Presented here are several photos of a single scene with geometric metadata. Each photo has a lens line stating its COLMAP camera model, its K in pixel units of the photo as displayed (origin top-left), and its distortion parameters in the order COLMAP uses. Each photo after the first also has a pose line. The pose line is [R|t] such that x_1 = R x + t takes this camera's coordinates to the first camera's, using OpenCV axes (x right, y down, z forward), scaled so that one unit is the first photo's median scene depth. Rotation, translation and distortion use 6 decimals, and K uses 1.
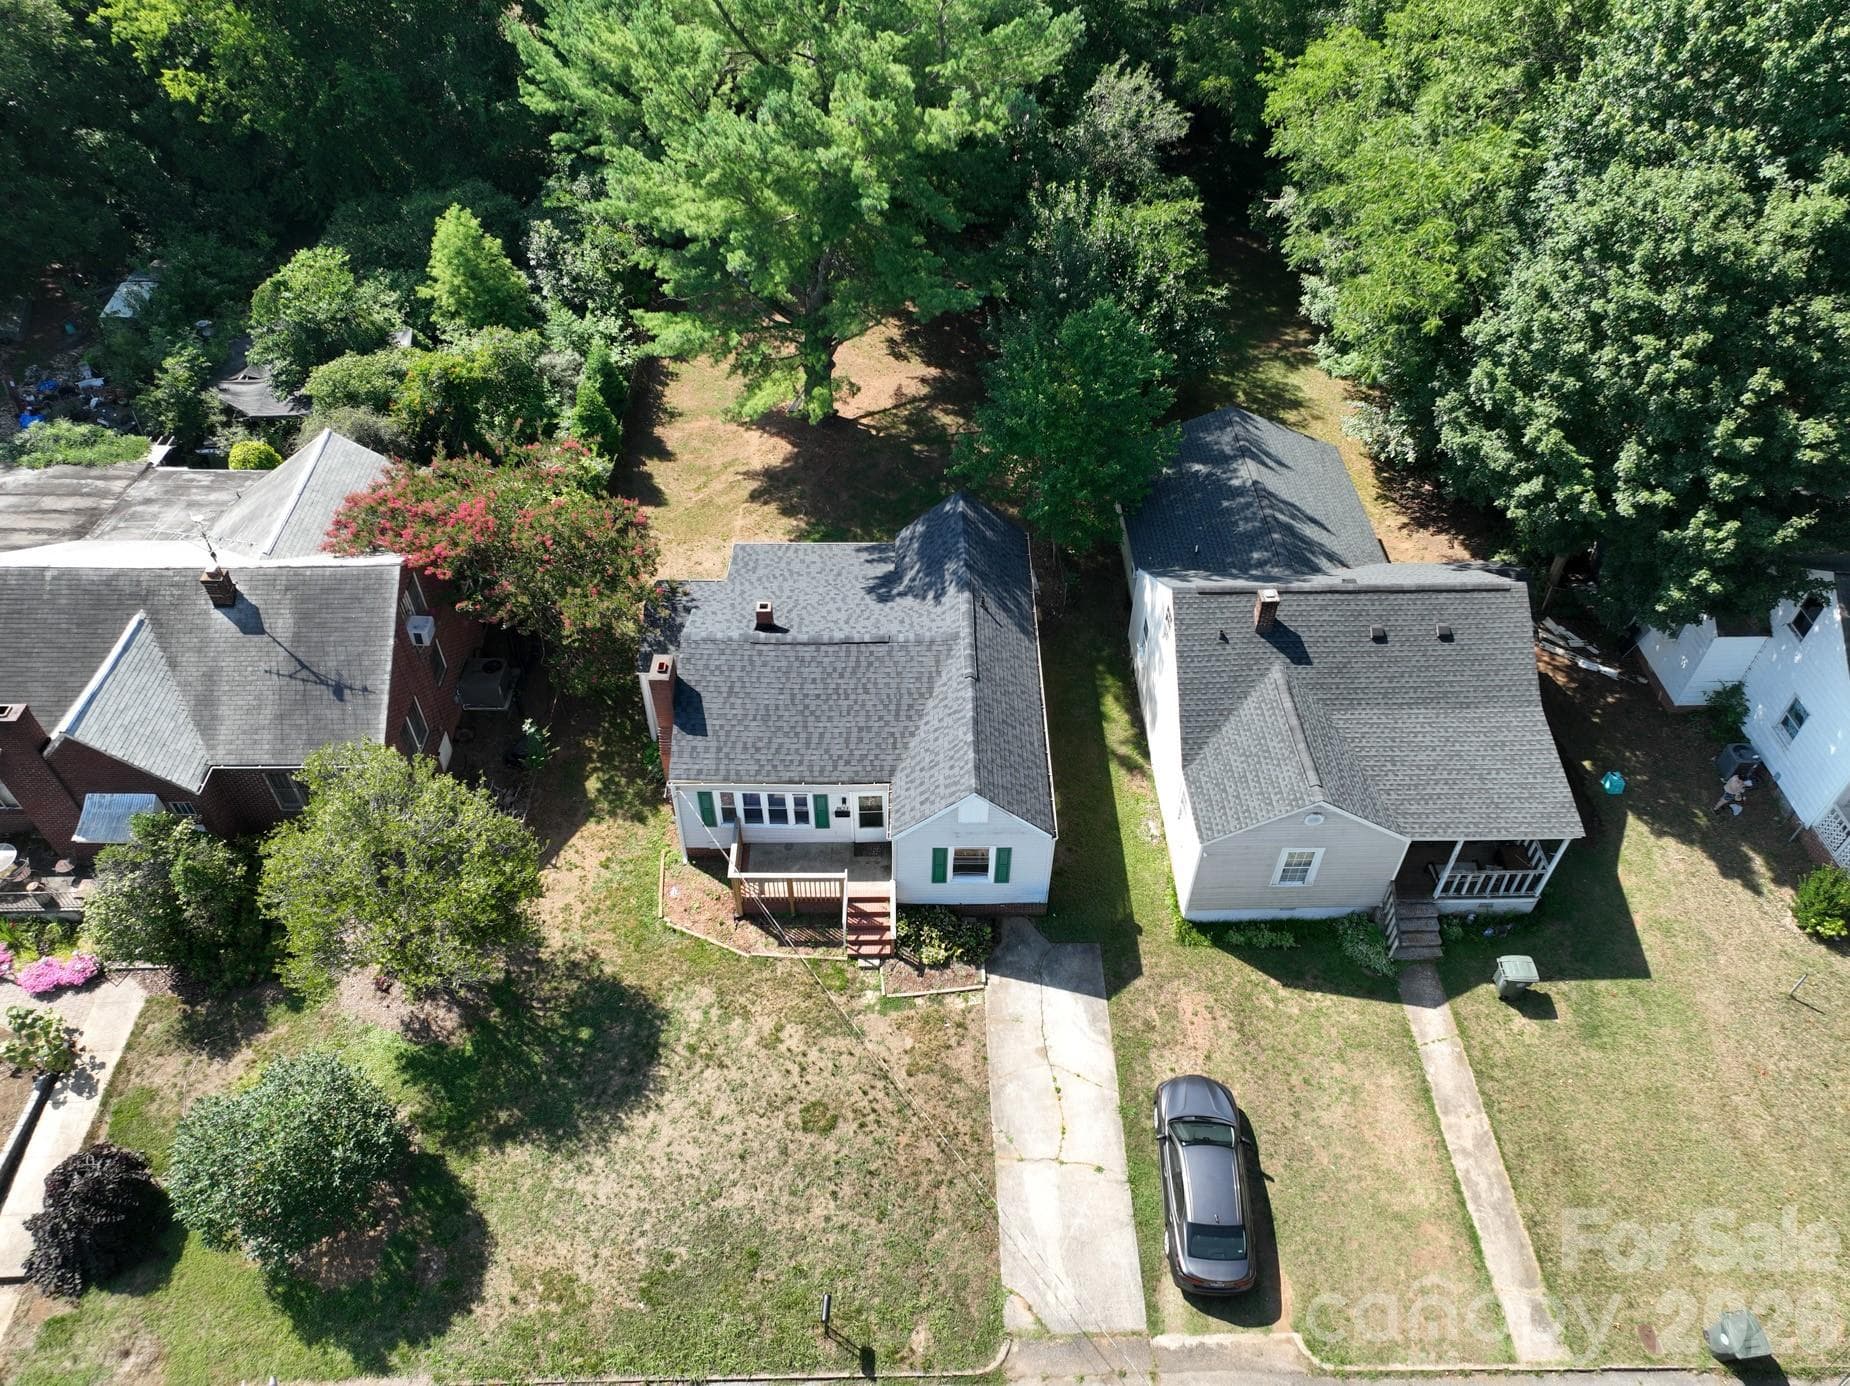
lens RADIAL K [[1300.8, 0, 925.0], [0, 1300.8, 693.0], [0, 0, 1]] dist [-0.010291, 0.031765]
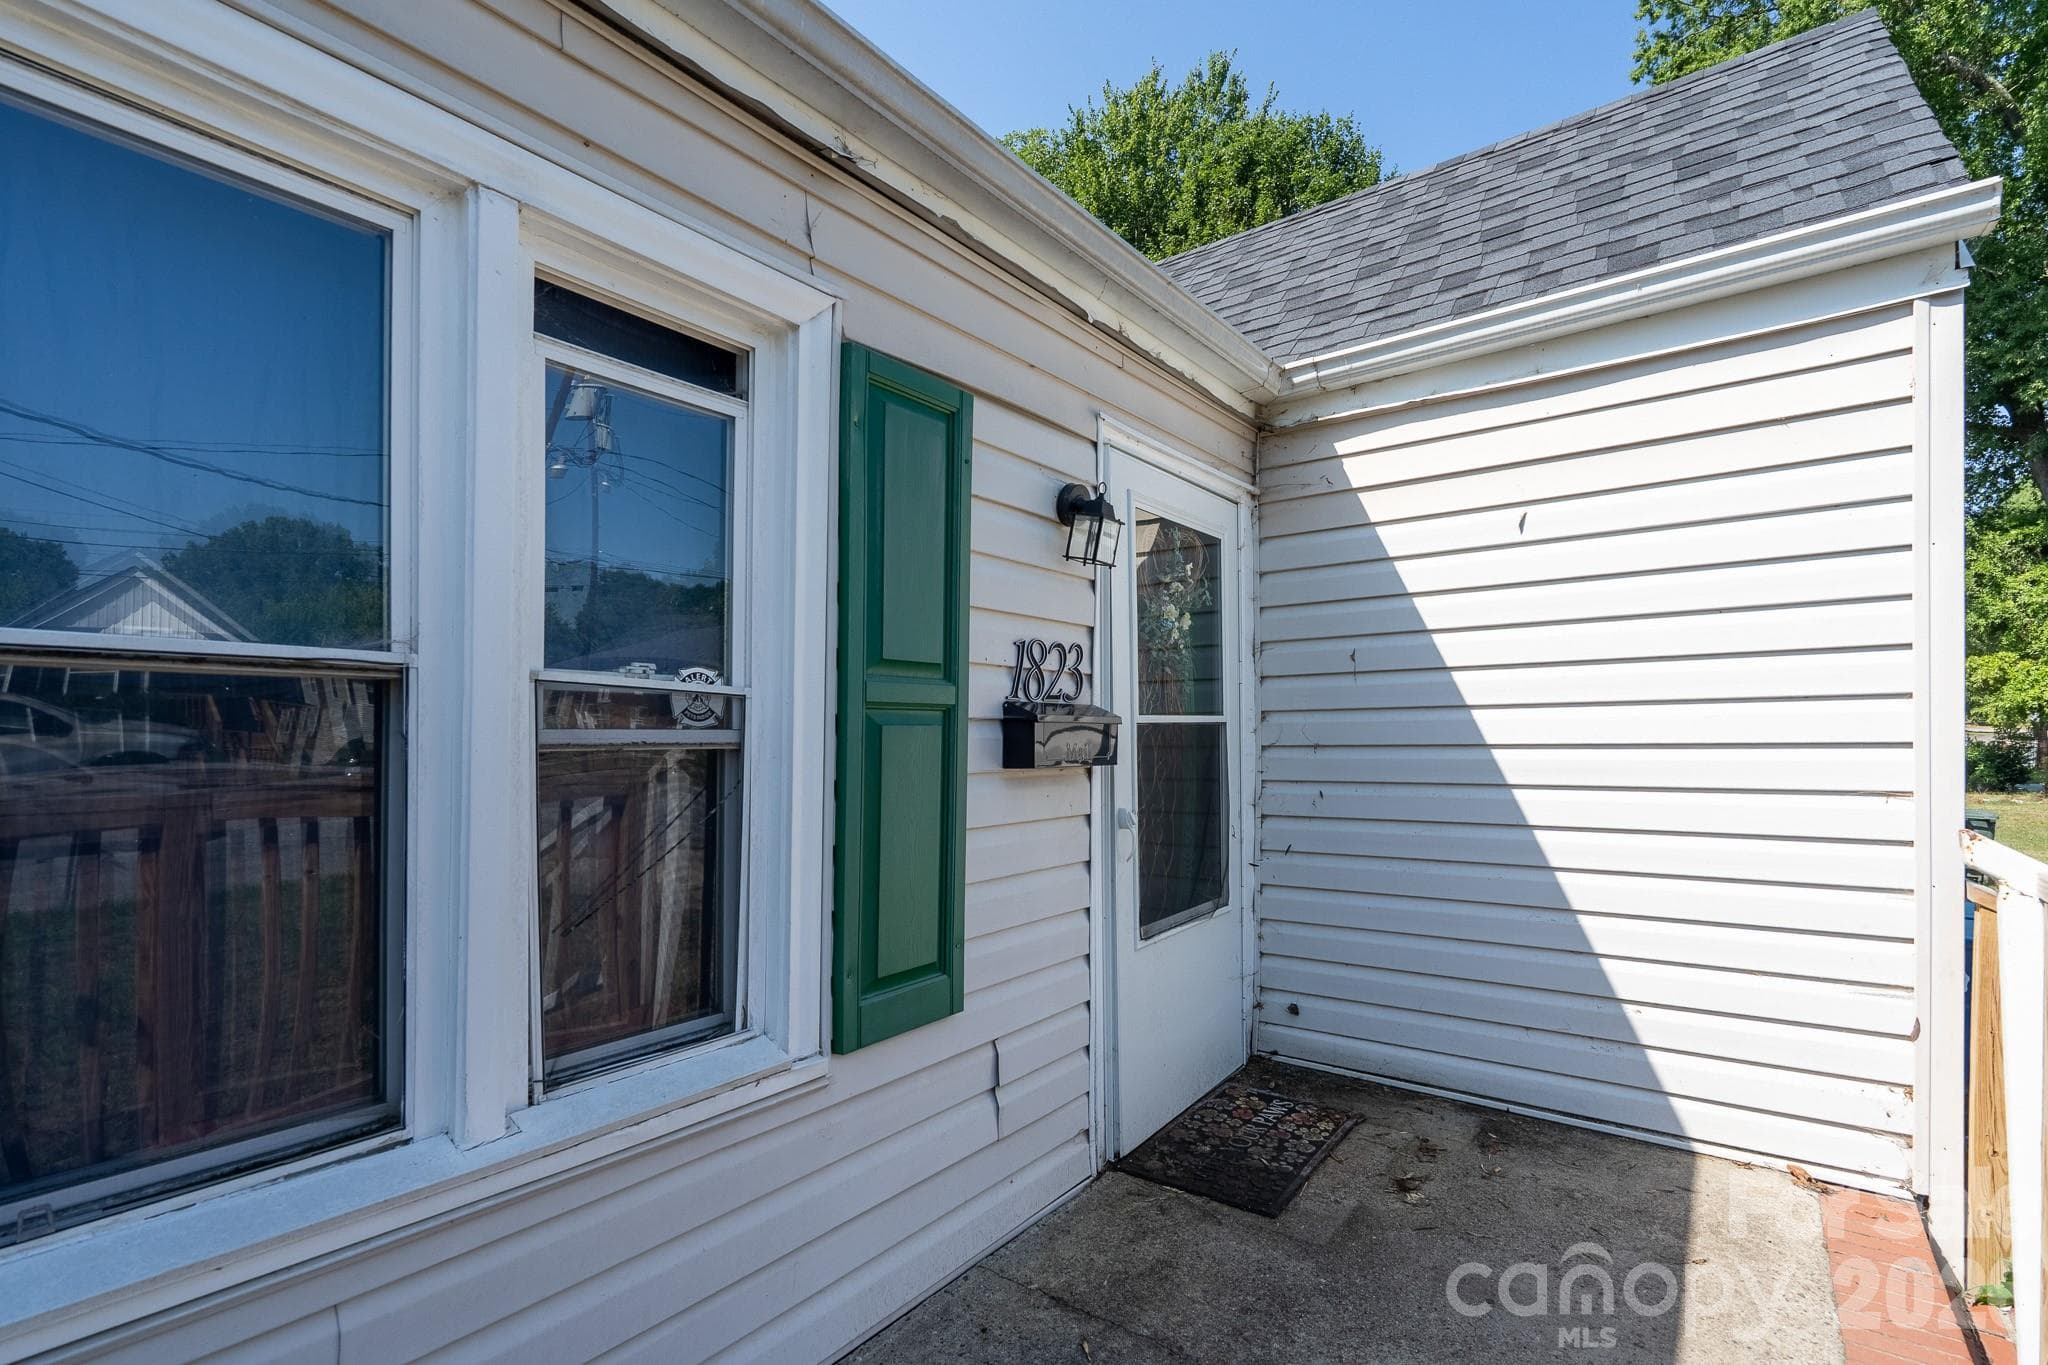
lens RADIAL K [[952.4, 0, 1020.7], [0, 952.4, 742.9], [0, 0, 1]] dist [-0.000069, -0.000052]
pose [[0.606988, -0.011888, 0.794622, -0.127508], [0.561648, 0.713819, -0.418346, 0.127651], [-0.562243, 0.700229, 0.439956, 1.016789]]
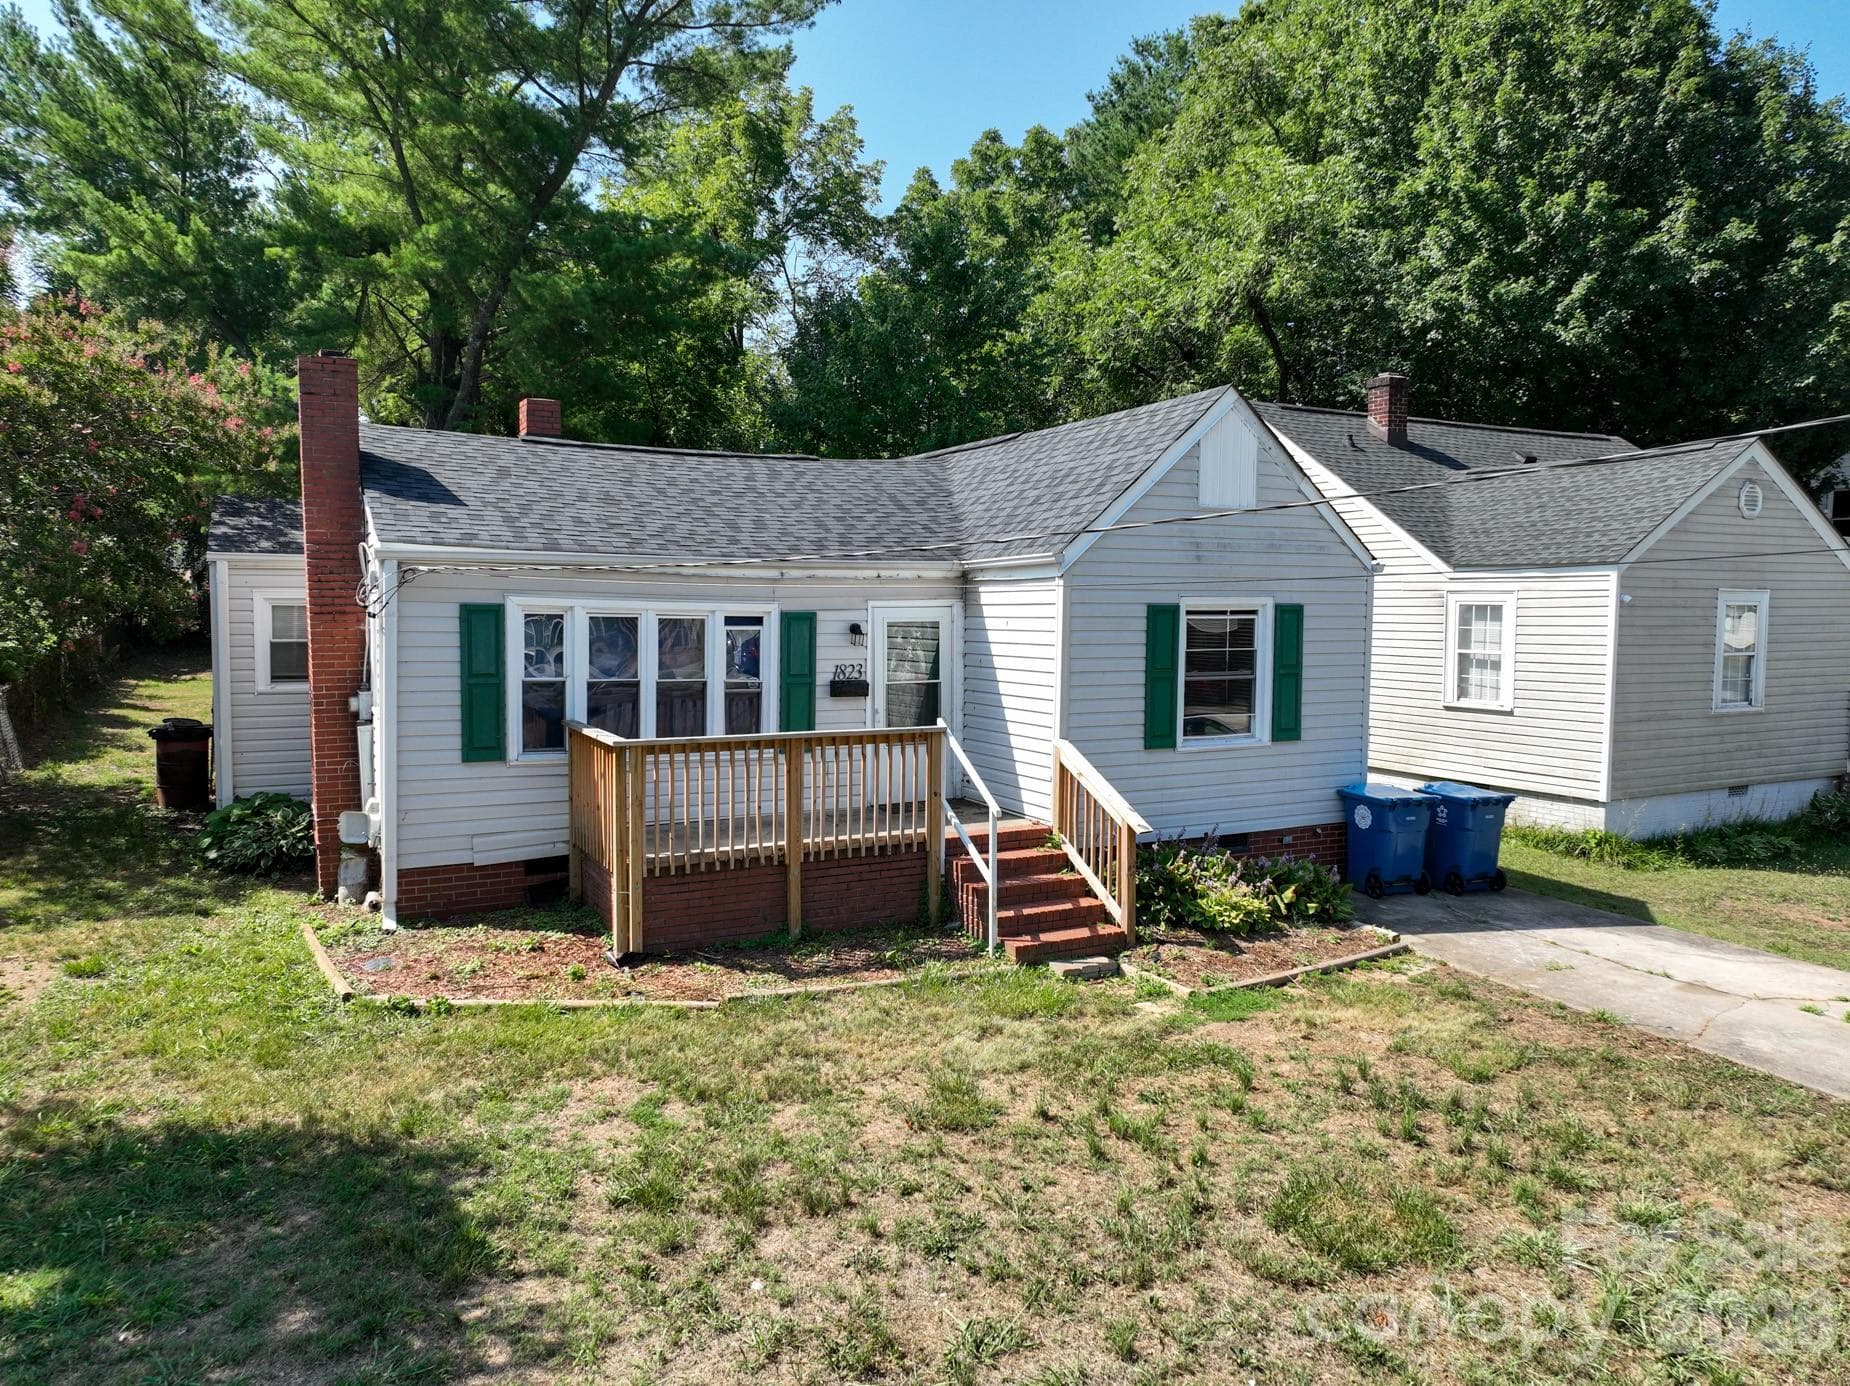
lens RADIAL K [[1300.8, 0, 925.0], [0, 1300.8, 693.0], [0, 0, 1]] dist [-0.010291, 0.031765]
pose [[0.894091, -0.030270, 0.446861, -0.225516], [0.313211, 0.755441, -0.575506, 0.338264], [-0.320156, 0.654517, 0.684914, 0.764632]]
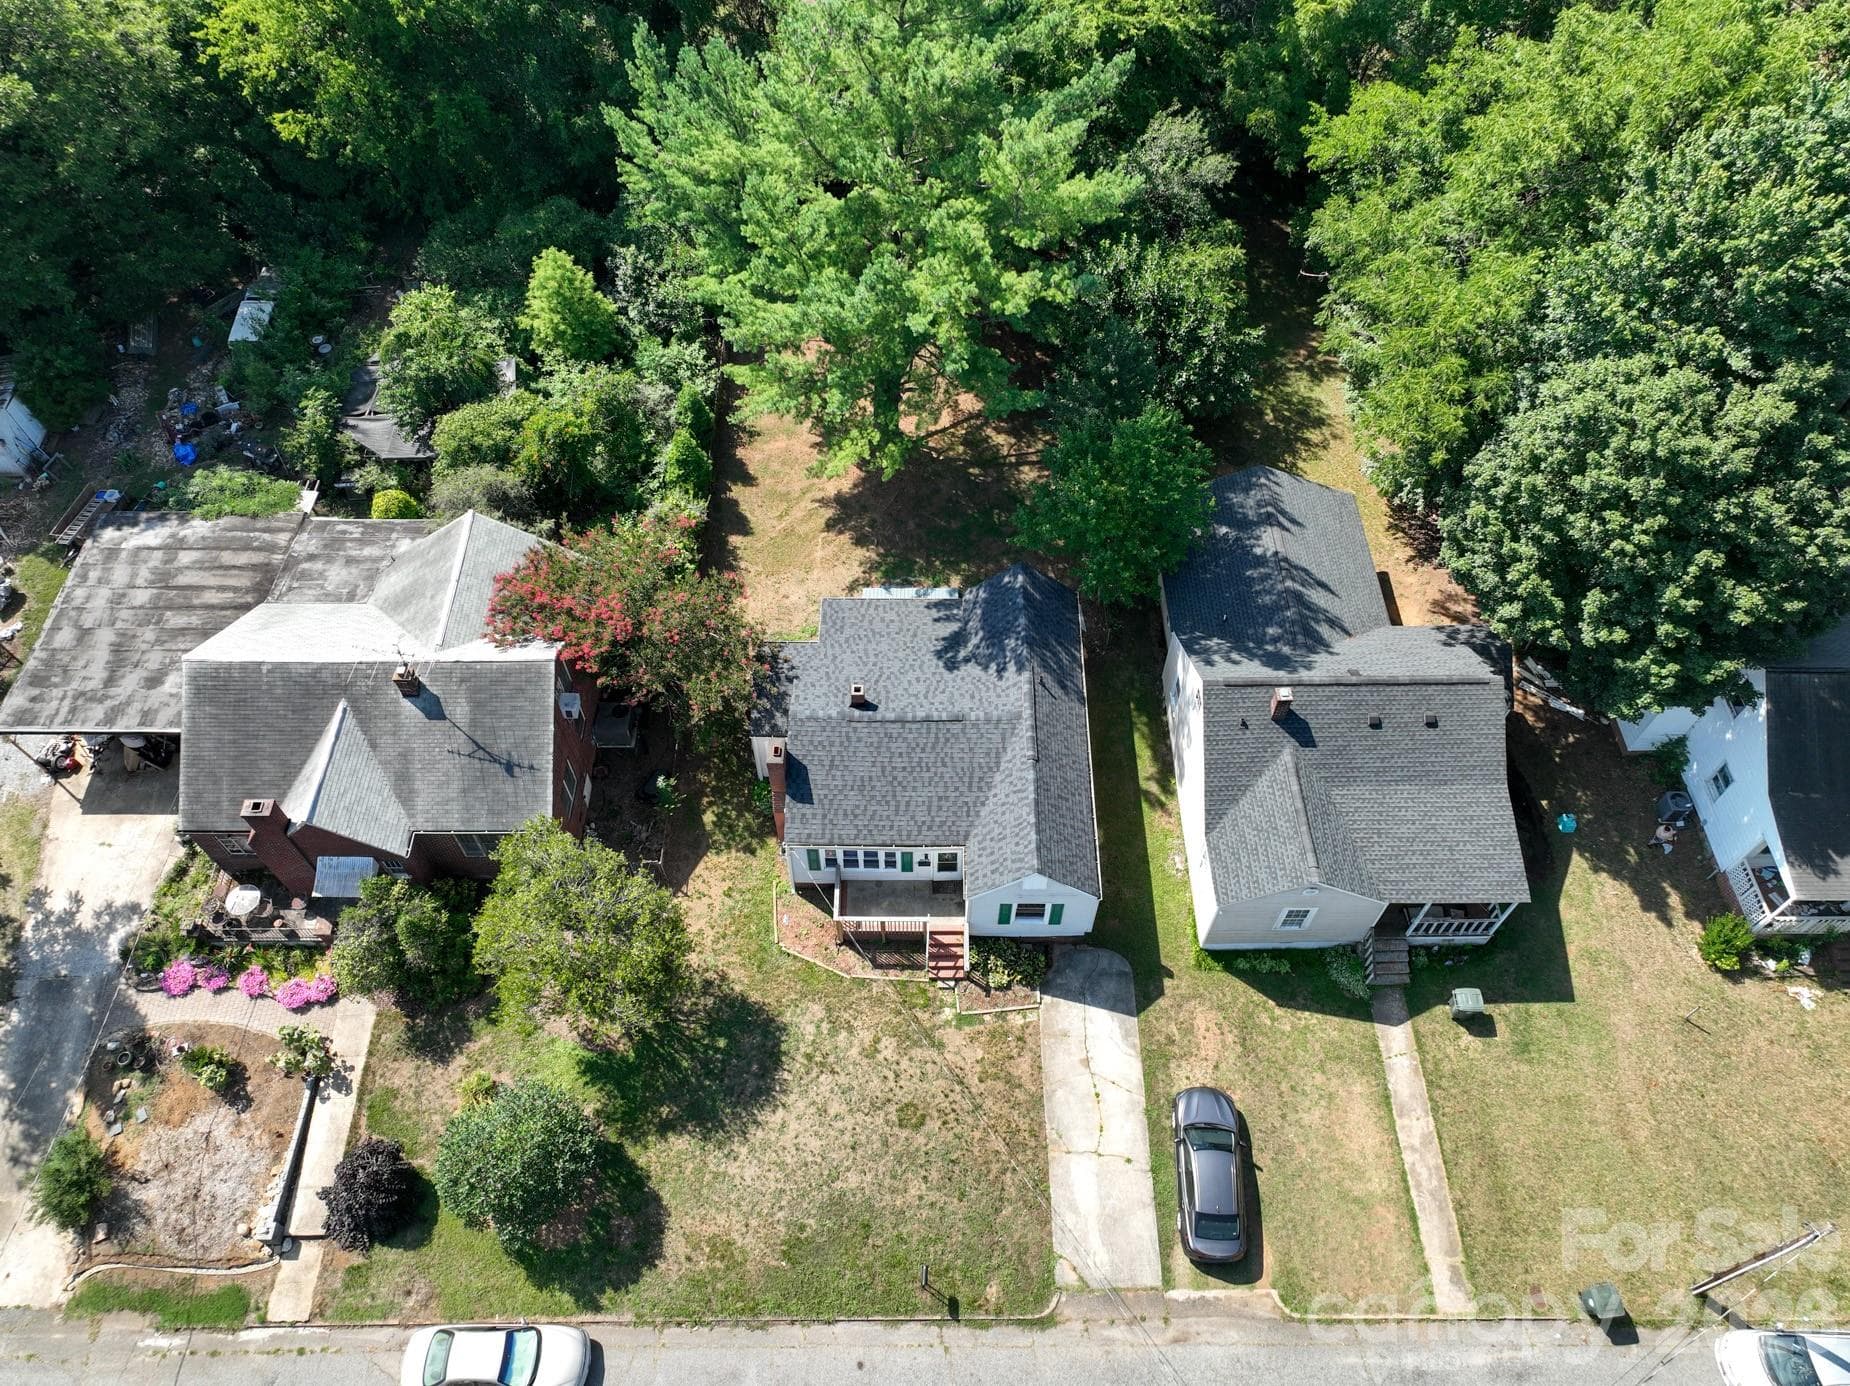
lens RADIAL K [[1300.8, 0, 925.0], [0, 1300.8, 693.0], [0, 0, 1]] dist [-0.010291, 0.031765]
pose [[0.999921, 0.006686, -0.010612, -0.053289], [-0.004765, 0.985133, 0.171728, -0.287136], [0.011603, -0.171664, 0.985087, -0.182567]]
